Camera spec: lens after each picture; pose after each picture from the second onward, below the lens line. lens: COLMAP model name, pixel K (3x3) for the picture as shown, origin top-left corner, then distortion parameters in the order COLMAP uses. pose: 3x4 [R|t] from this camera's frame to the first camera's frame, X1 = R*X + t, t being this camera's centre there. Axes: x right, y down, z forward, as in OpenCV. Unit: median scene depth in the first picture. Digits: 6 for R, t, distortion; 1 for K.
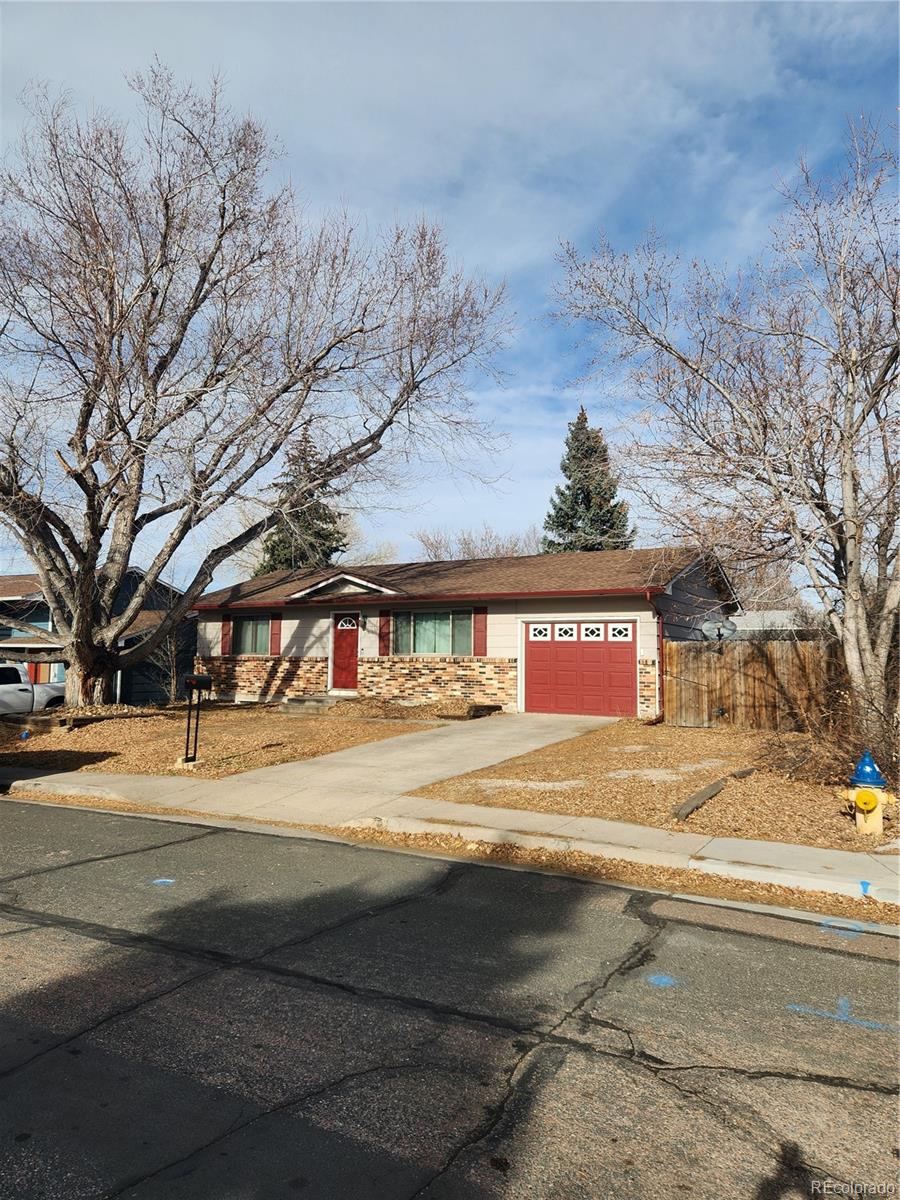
lens RADIAL K [[792.7, 0, 446.4], [0, 792.7, 600.5], [0, 0, 1]] dist [0.042867, -0.031032]
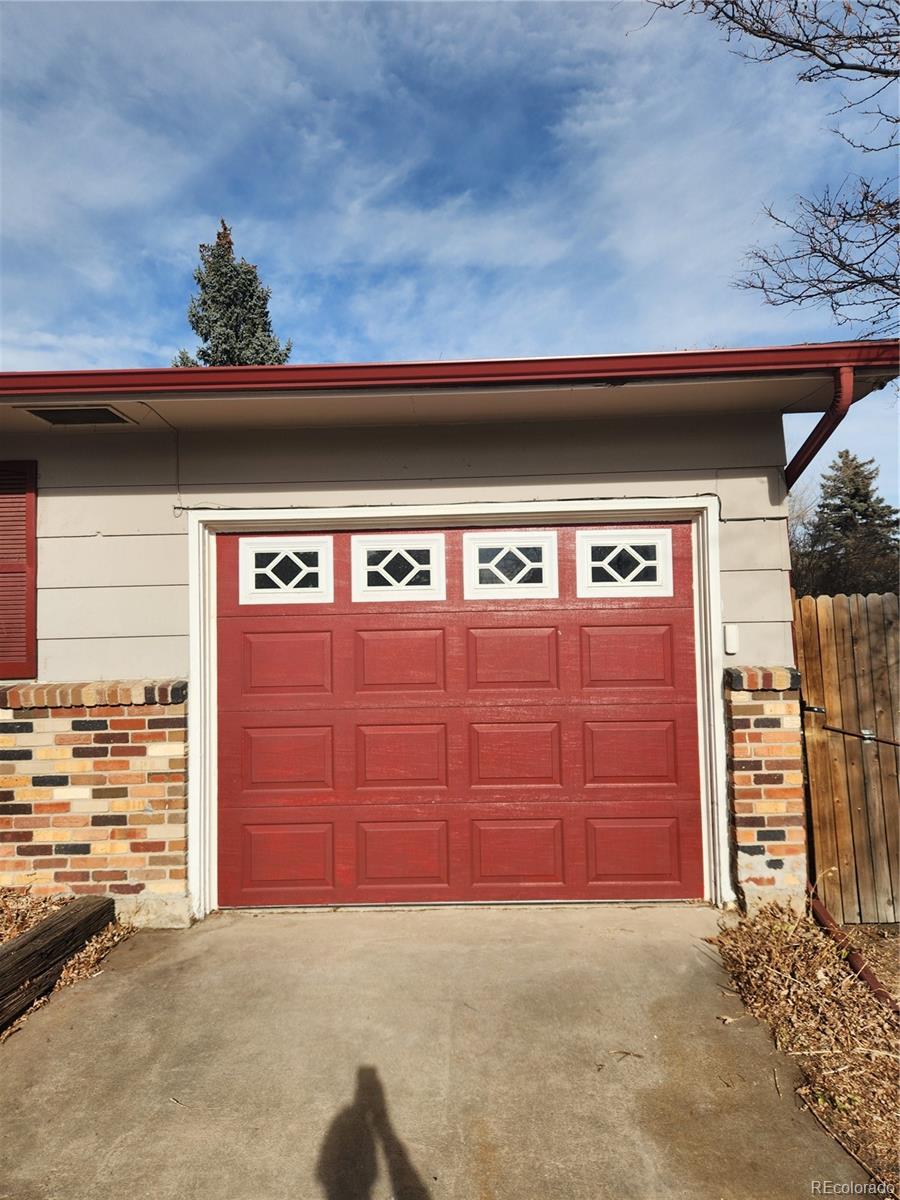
lens RADIAL K [[792.7, 0, 473.1], [0, 792.7, 595.4], [0, 0, 1]] dist [0.042867, -0.031032]
pose [[0.876814, -0.012309, 0.480673, 0.048931], [-0.001246, 0.999611, 0.027871, 0.038983], [-0.480829, -0.025037, 0.876457, 0.721333]]
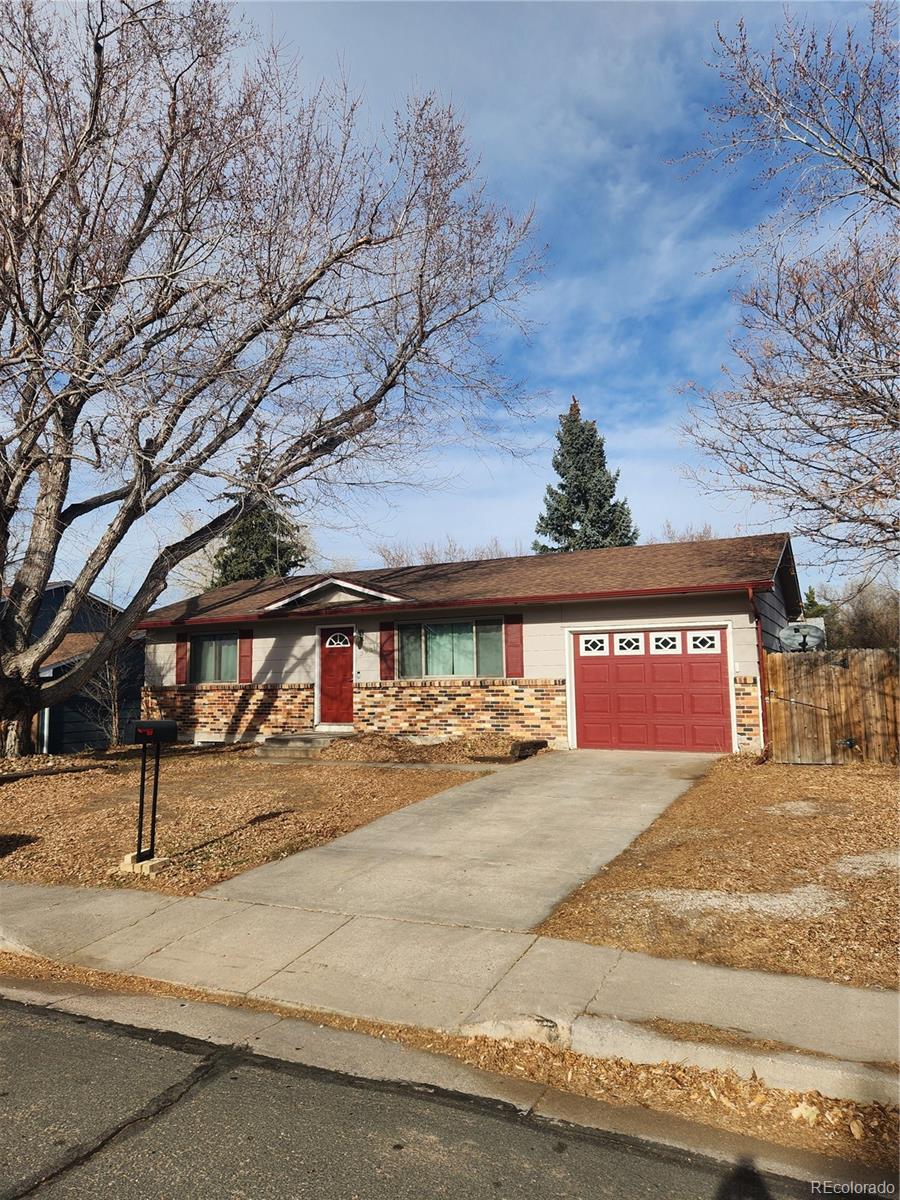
lens RADIAL K [[792.7, 0, 439.3], [0, 792.7, 600.5], [0, 0, 1]] dist [0.042867, -0.031032]
pose [[0.998108, -0.020878, 0.057831, -0.074445], [0.022307, 0.999459, -0.024163, 0.011117], [-0.057295, 0.025408, 0.998034, 0.215044]]
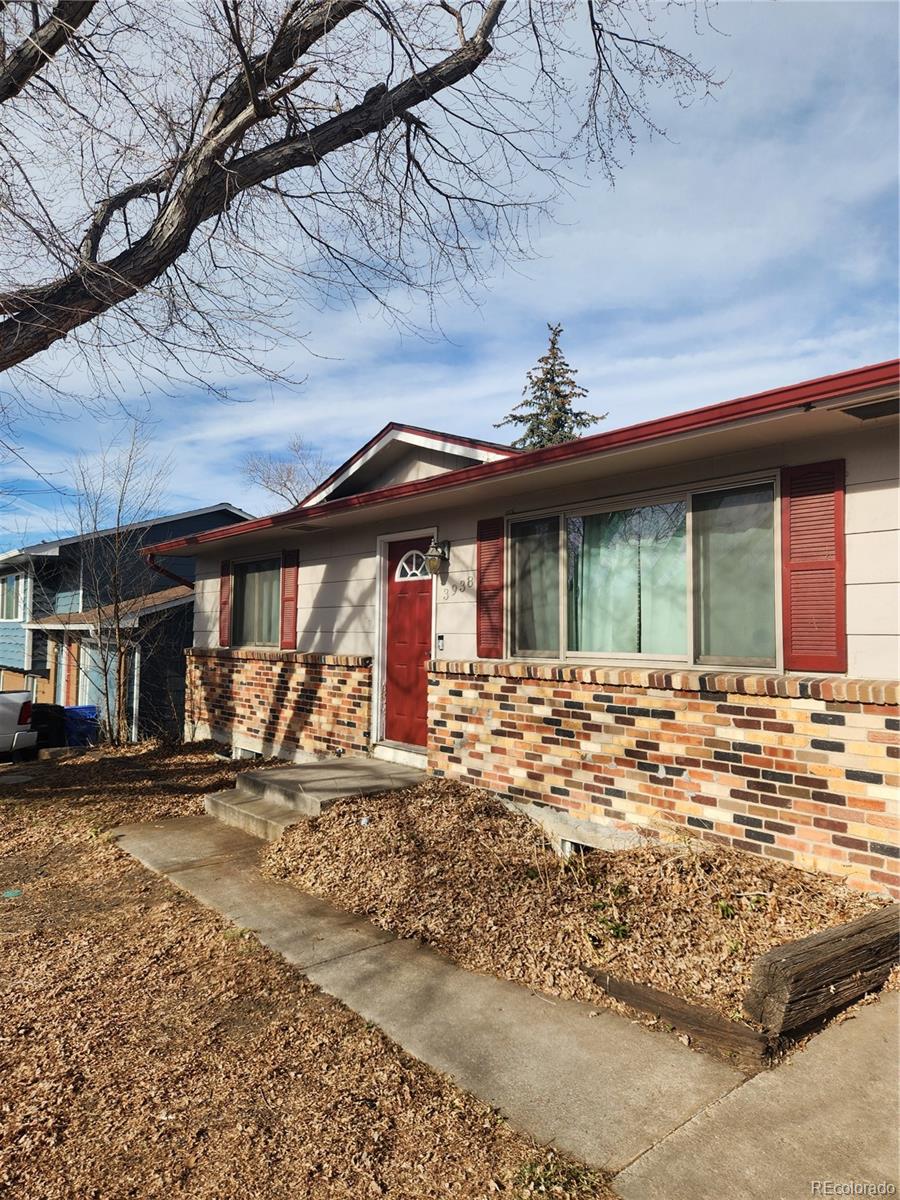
lens RADIAL K [[792.7, 0, 453.7], [0, 792.7, 591.8], [0, 0, 1]] dist [0.042867, -0.031032]
pose [[0.931258, -0.020251, -0.363798, 0.028641], [0.026937, 0.999548, 0.013314, 0.039496], [0.363364, -0.022199, 0.931383, 0.724224]]
